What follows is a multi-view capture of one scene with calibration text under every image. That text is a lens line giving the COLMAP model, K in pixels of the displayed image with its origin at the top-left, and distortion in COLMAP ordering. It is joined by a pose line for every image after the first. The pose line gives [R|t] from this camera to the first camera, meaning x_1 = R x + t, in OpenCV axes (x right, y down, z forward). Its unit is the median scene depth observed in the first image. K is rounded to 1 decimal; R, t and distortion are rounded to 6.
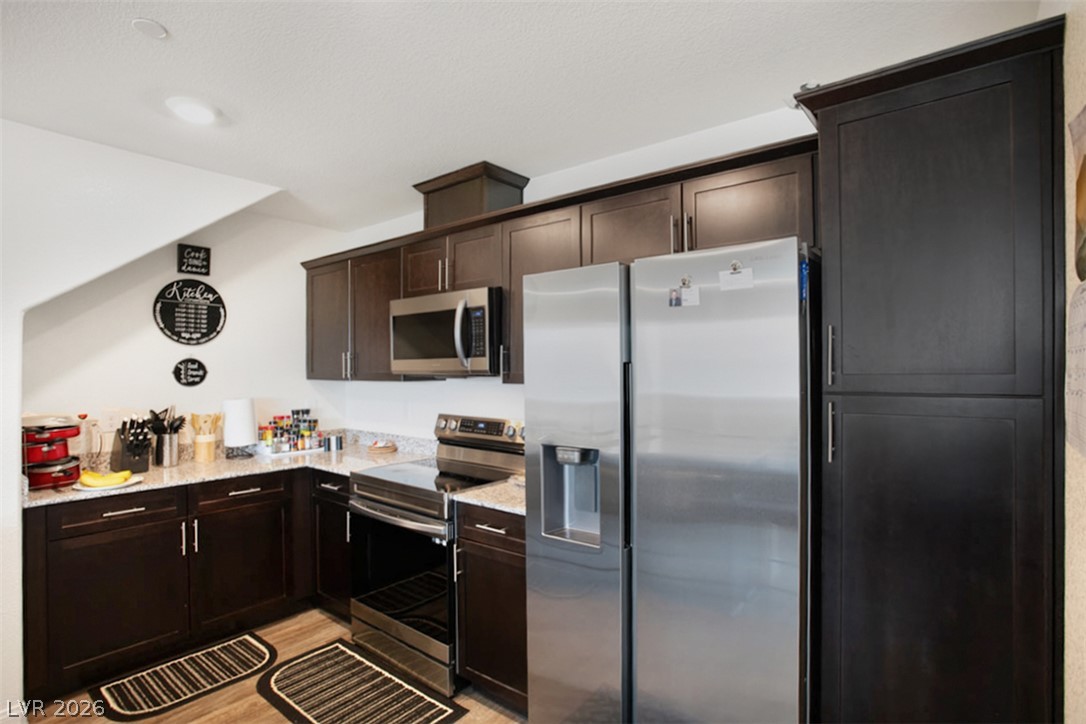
lens RADIAL K [[550.2, 0, 541.1], [0, 550.2, 371.2], [0, 0, 1]] dist [-0.063899, 0.033145]
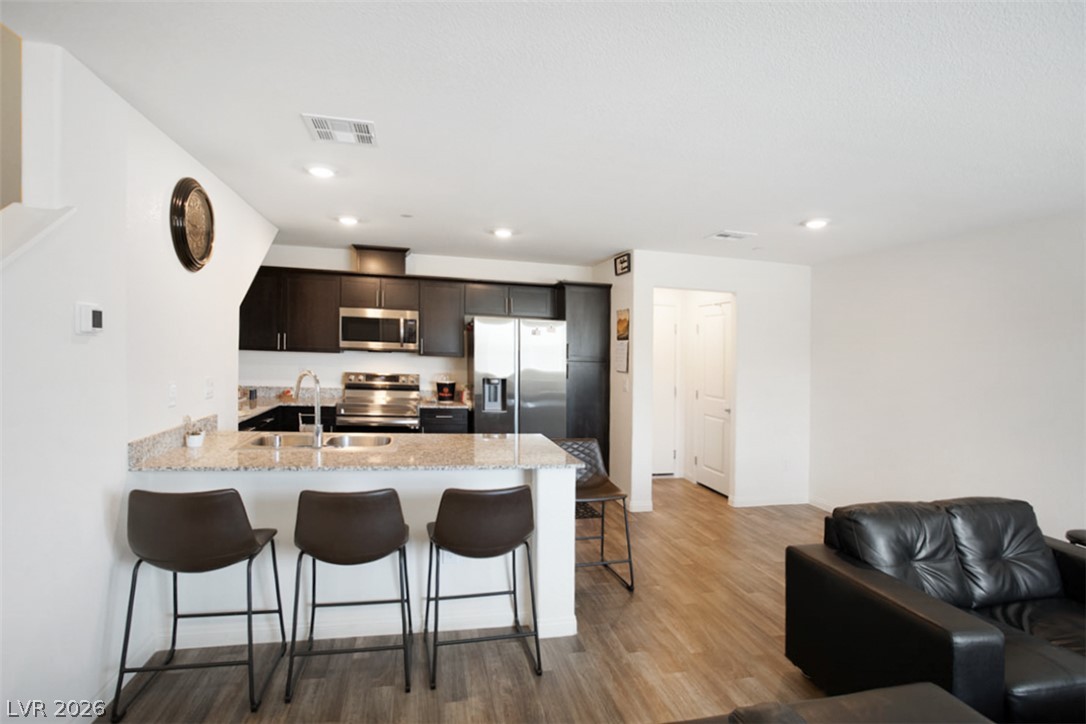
lens RADIAL K [[542.6, 0, 544.9], [0, 542.6, 356.9], [0, 0, 1]] dist [-0.054698, 0.030350]
pose [[0.607096, 0.019279, 0.794395, -1.255027], [-0.033705, 0.999431, 0.001503, 0.005751], [-0.793913, -0.027688, 0.607400, -0.580456]]
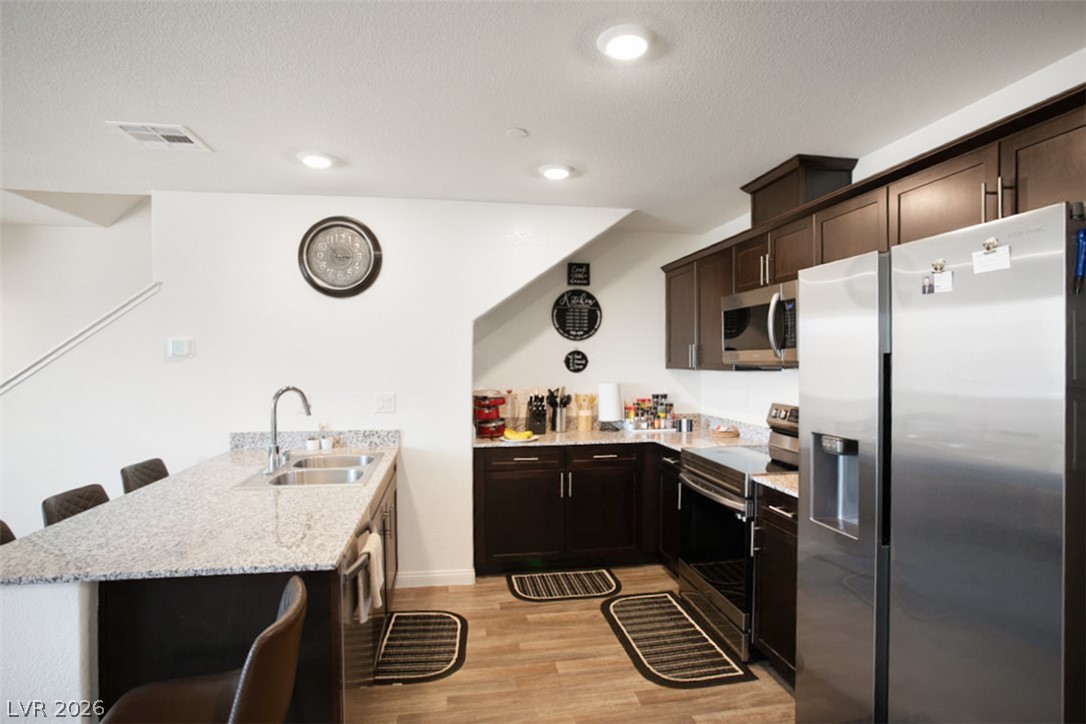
lens RADIAL K [[562.3, 0, 544.0], [0, 562.3, 373.9], [0, 0, 1]] dist [-0.036053, 0.000420]
pose [[0.753969, 0.020209, -0.656599, 0.193680], [-0.006186, 0.999701, 0.023666, 0.000457], [0.656881, -0.013781, 0.753868, -0.077888]]
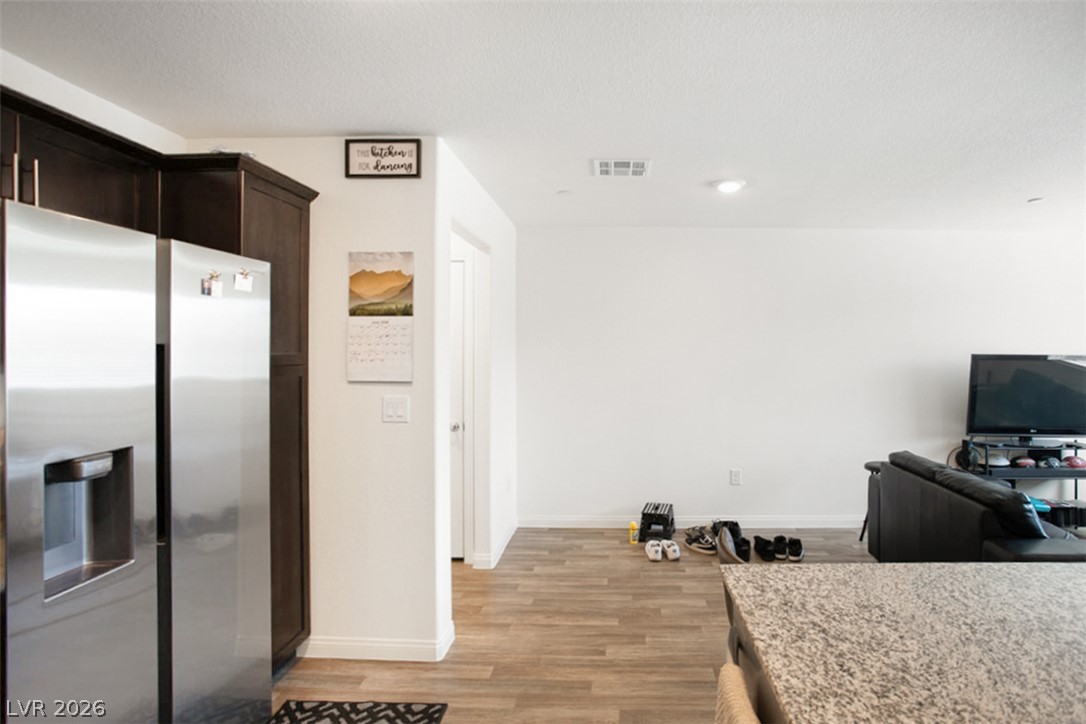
lens RADIAL K [[561.6, 0, 606.5], [0, 561.6, 342.5], [0, 0, 1]] dist [-0.059733, 0.026000]
pose [[-0.614675, 0.012045, 0.788688, -0.589598], [0.004941, 0.999923, -0.011420, -0.002524], [-0.788765, -0.003123, -0.614687, 0.542006]]
